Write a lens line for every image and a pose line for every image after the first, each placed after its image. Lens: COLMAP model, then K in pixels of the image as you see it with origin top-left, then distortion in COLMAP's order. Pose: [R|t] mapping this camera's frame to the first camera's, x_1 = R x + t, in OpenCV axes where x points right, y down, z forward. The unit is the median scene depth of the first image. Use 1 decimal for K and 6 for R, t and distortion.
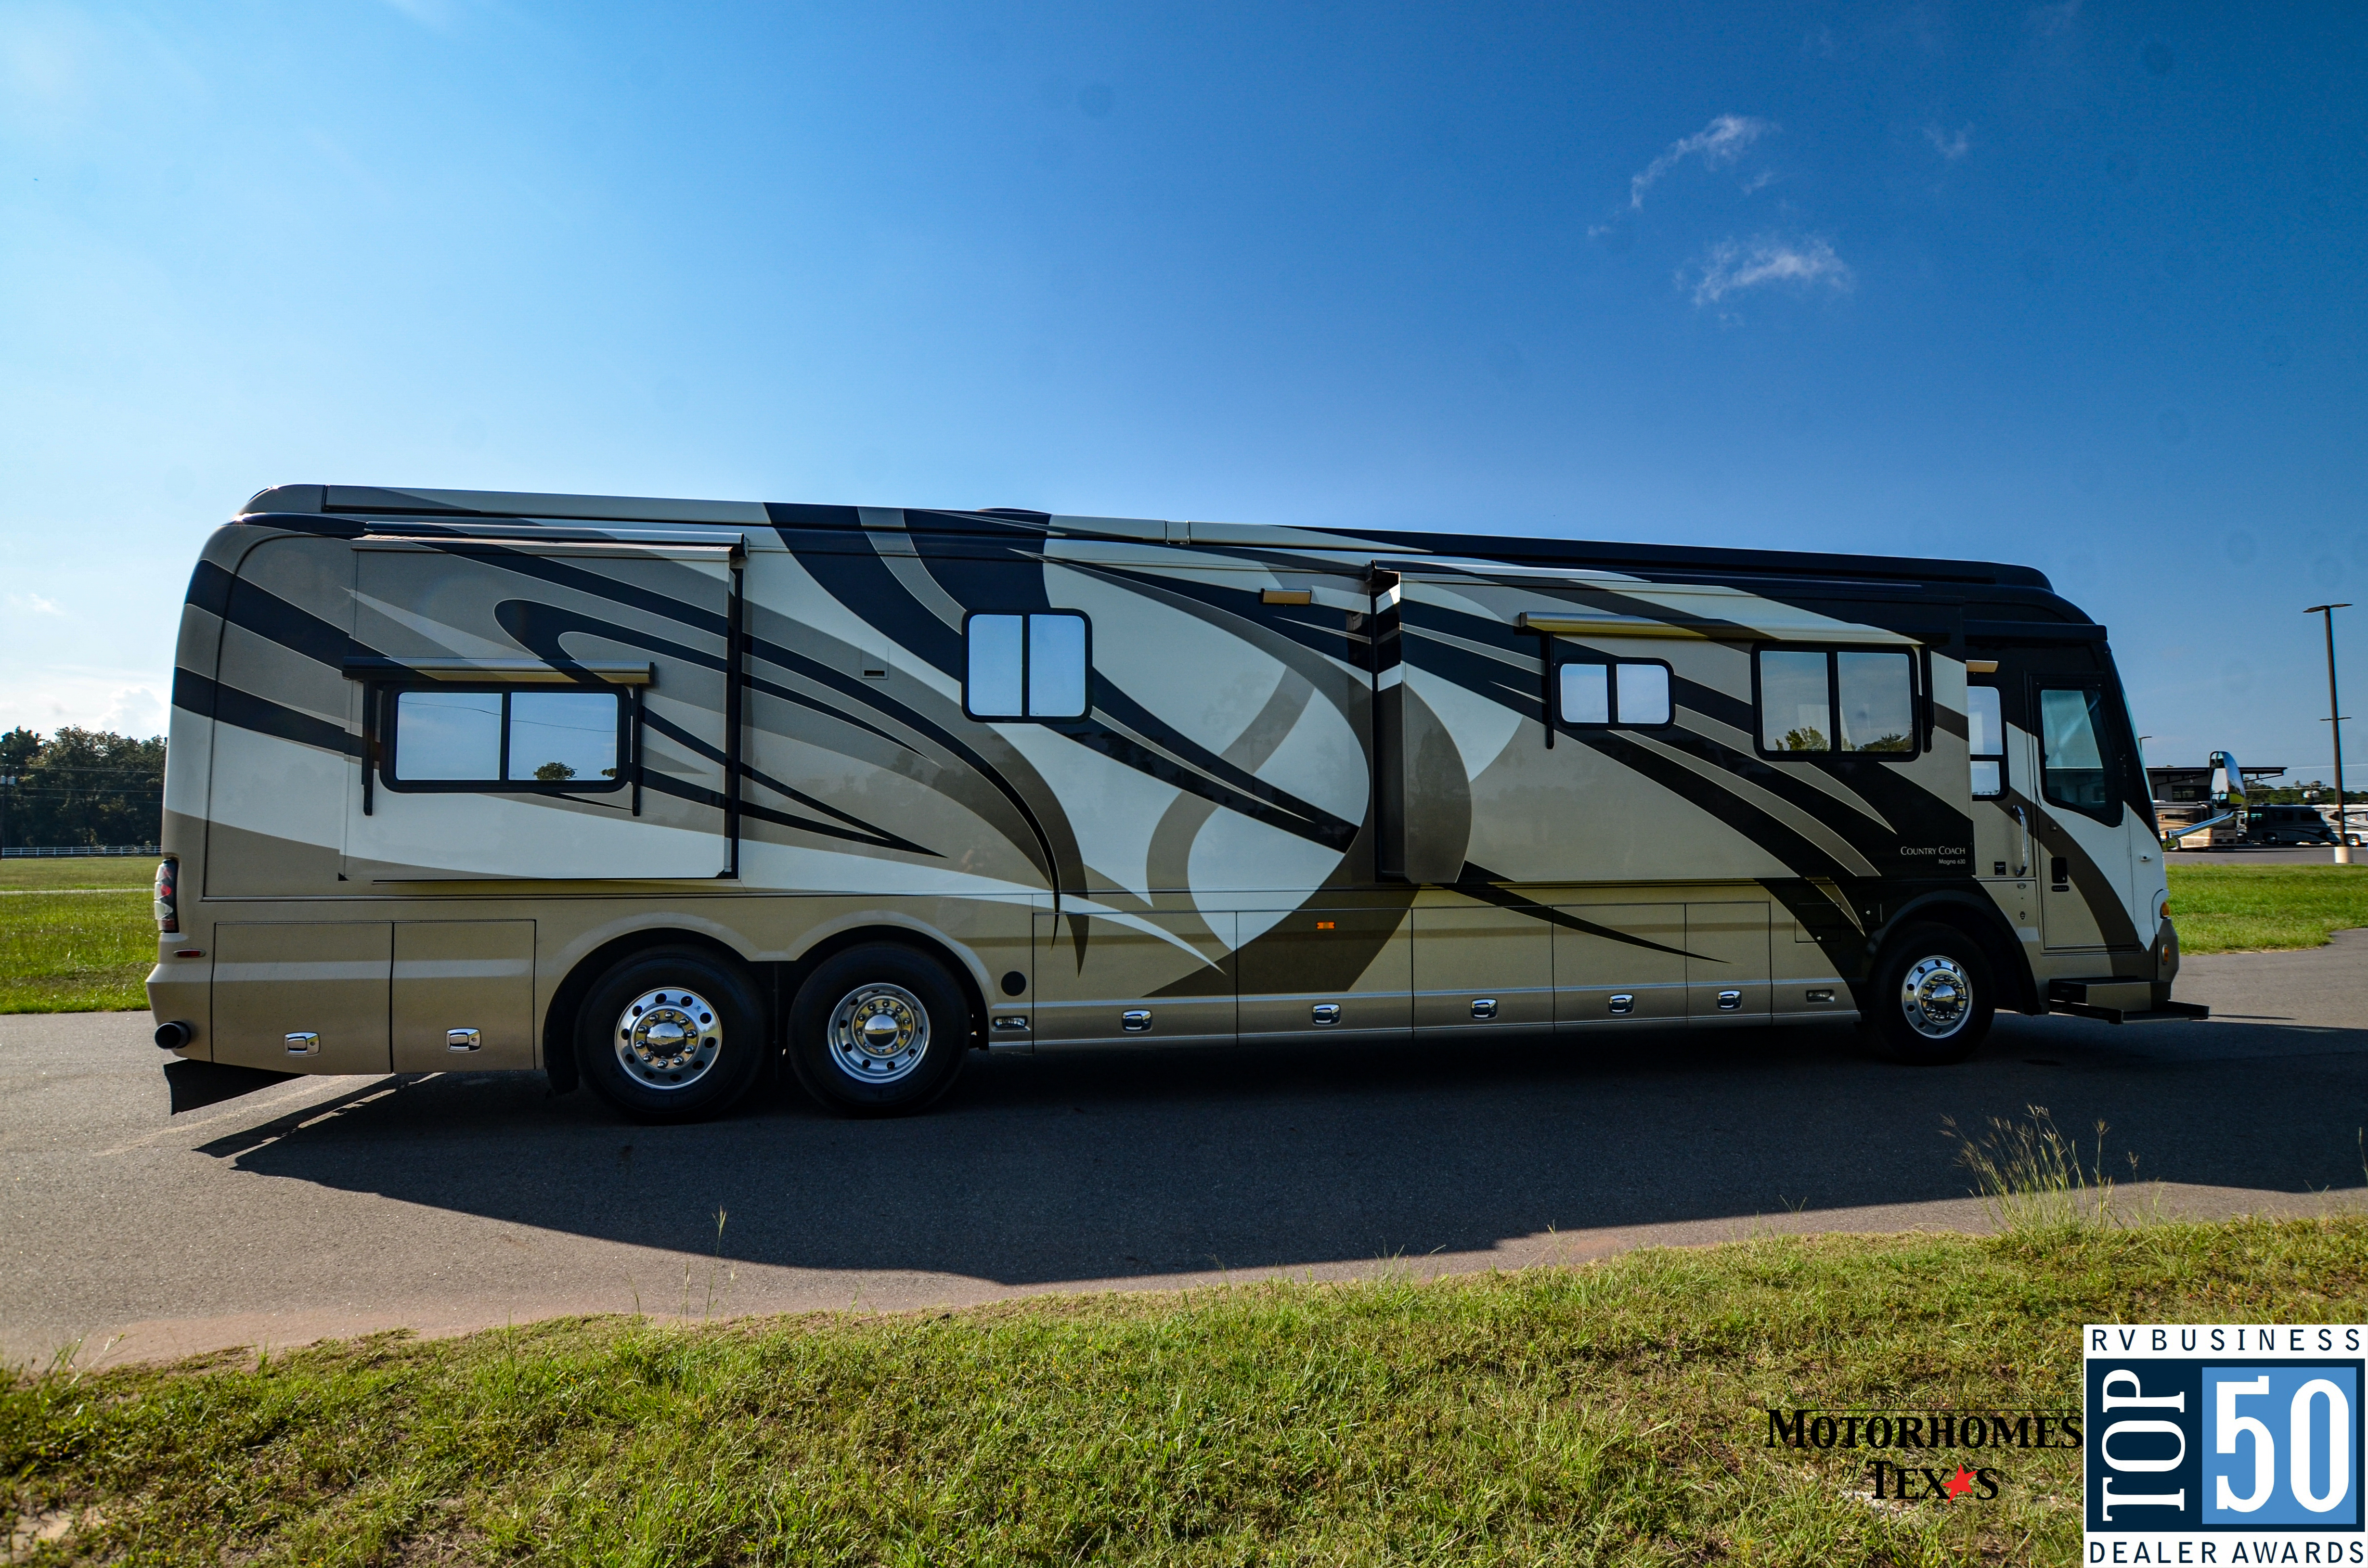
lens RADIAL K [[1127.0, 0, 1165.1], [0, 1127.0, 786.4], [0, 0, 1]] dist [-0.027859, 0.000978]
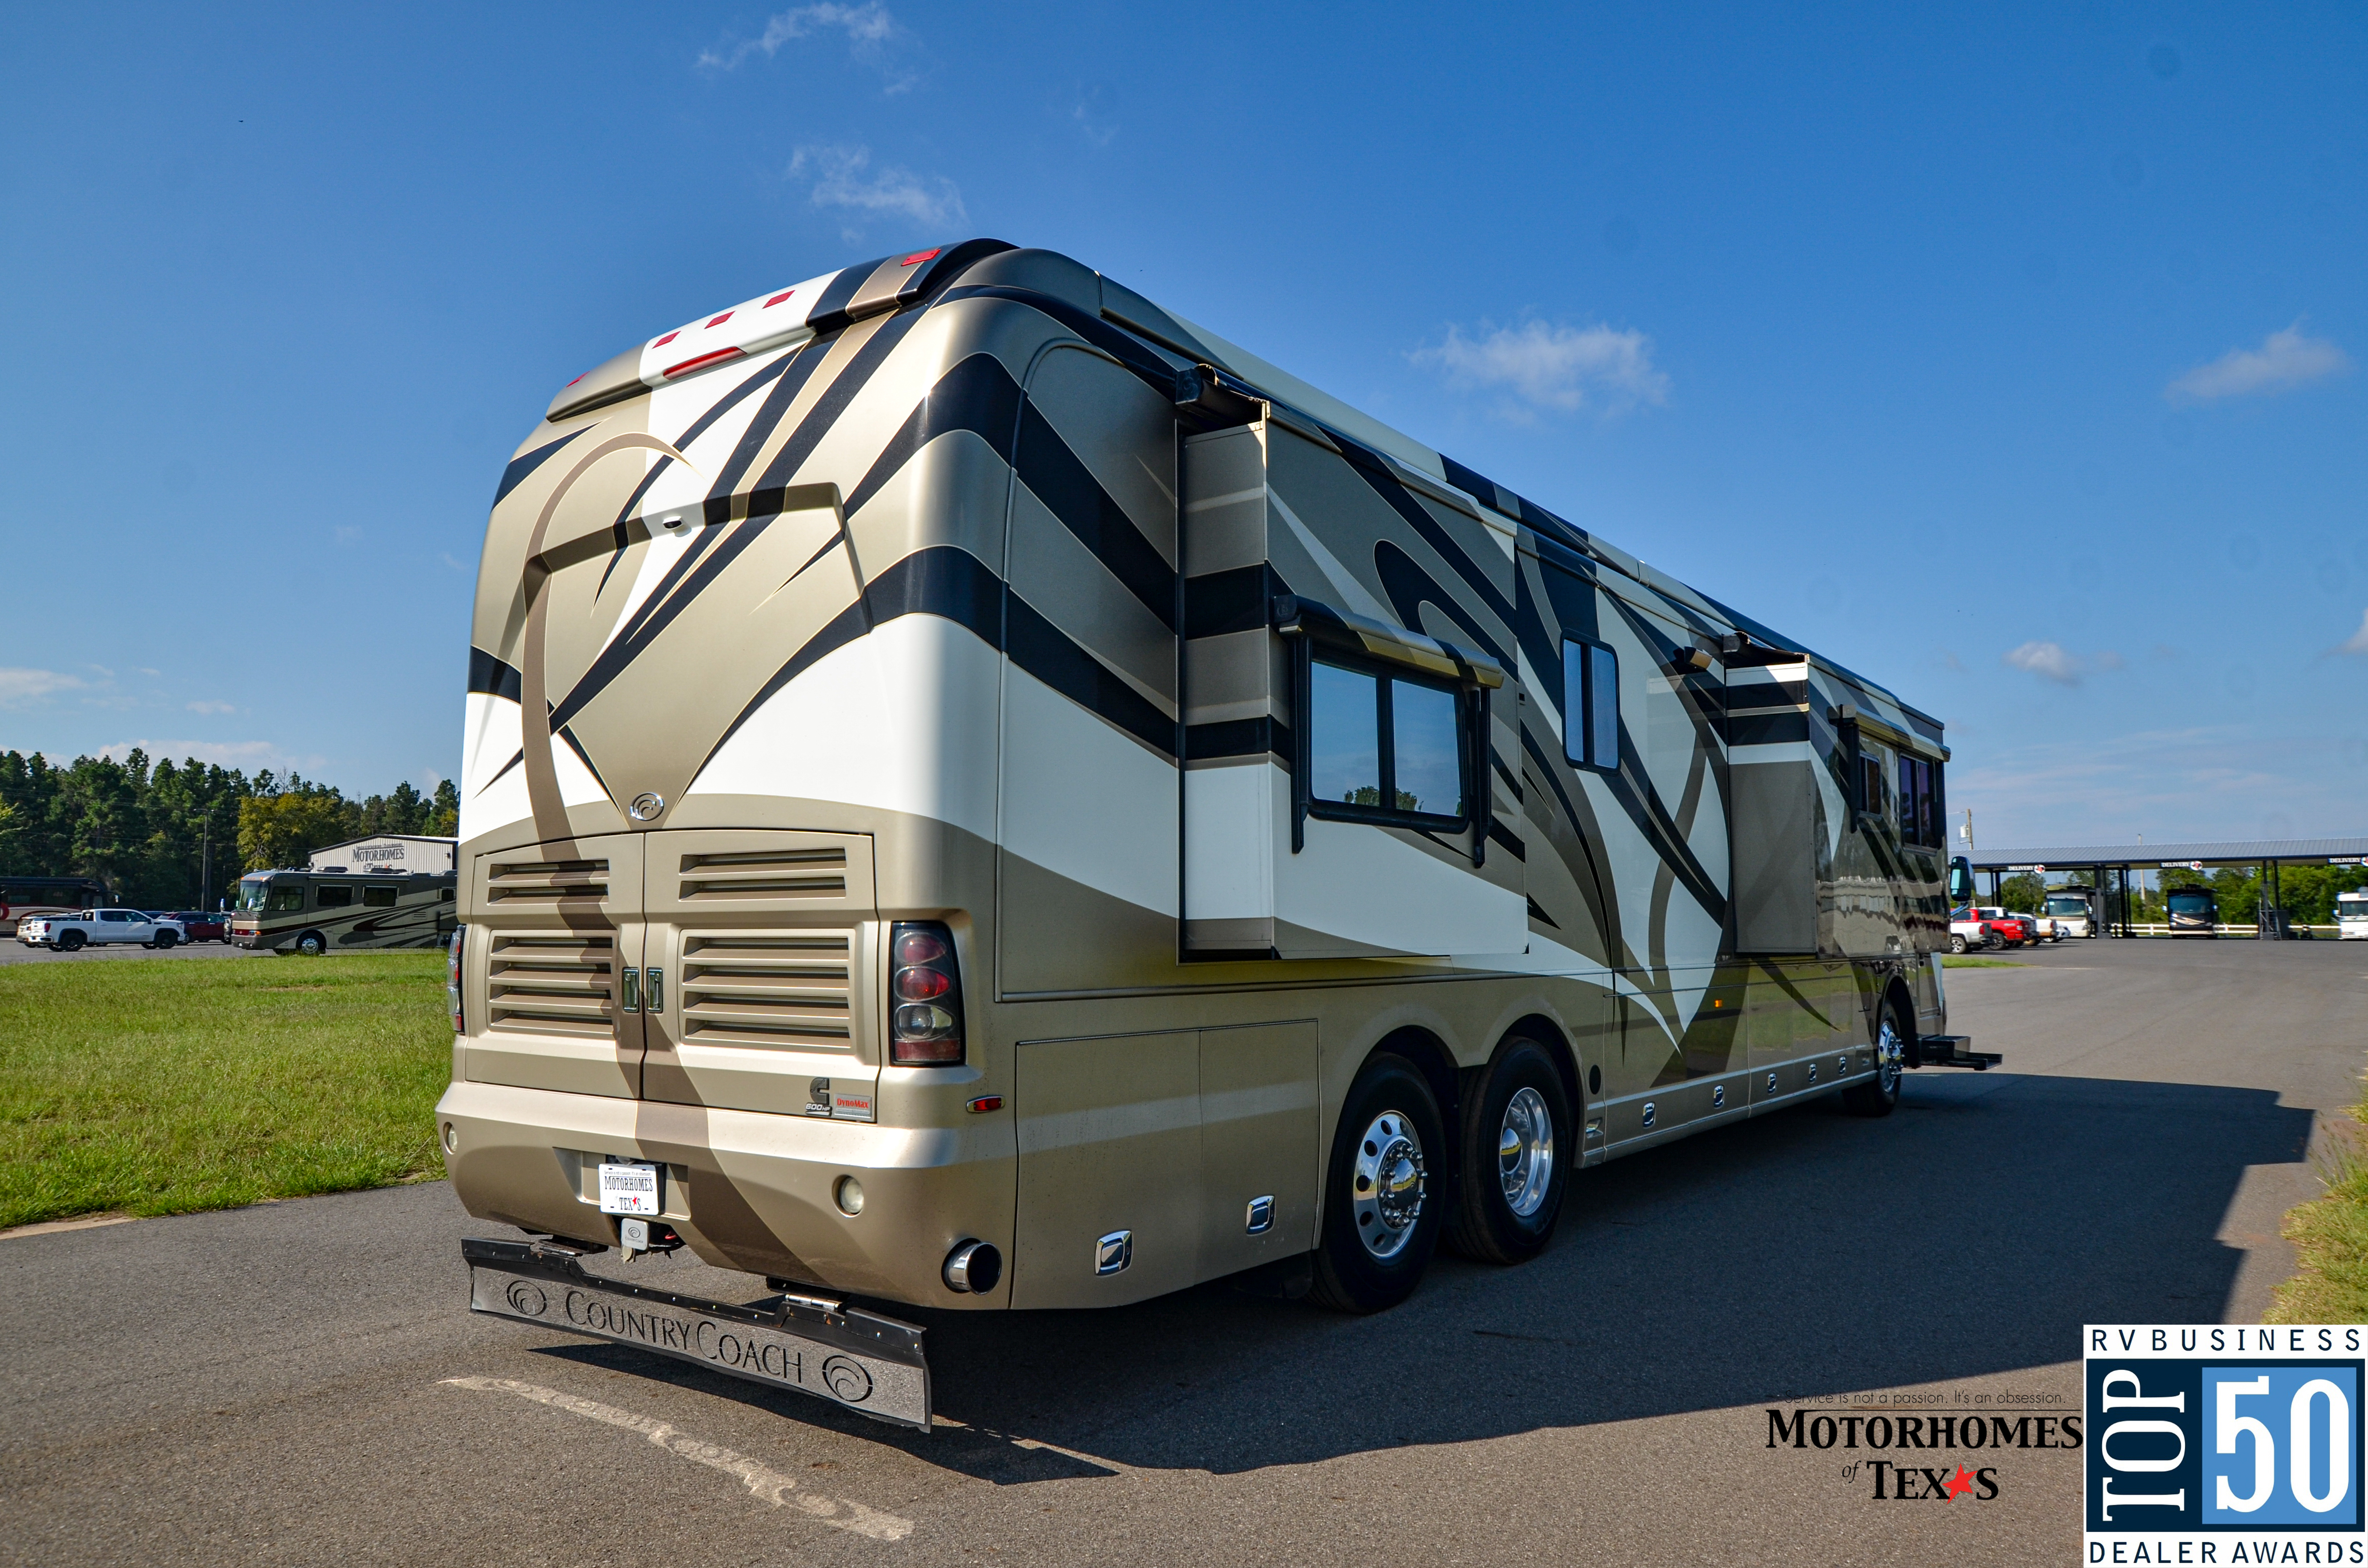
lens RADIAL K [[1630.6, 0, 1203.0], [0, 1630.6, 776.9], [0, 0, 1]] dist [0.007385, -0.005148]
pose [[0.705760, 0.074887, 0.704482, -1.211945], [-0.050344, 0.997185, -0.055567, 0.031161], [-0.706660, 0.003750, 0.707543, 0.335026]]
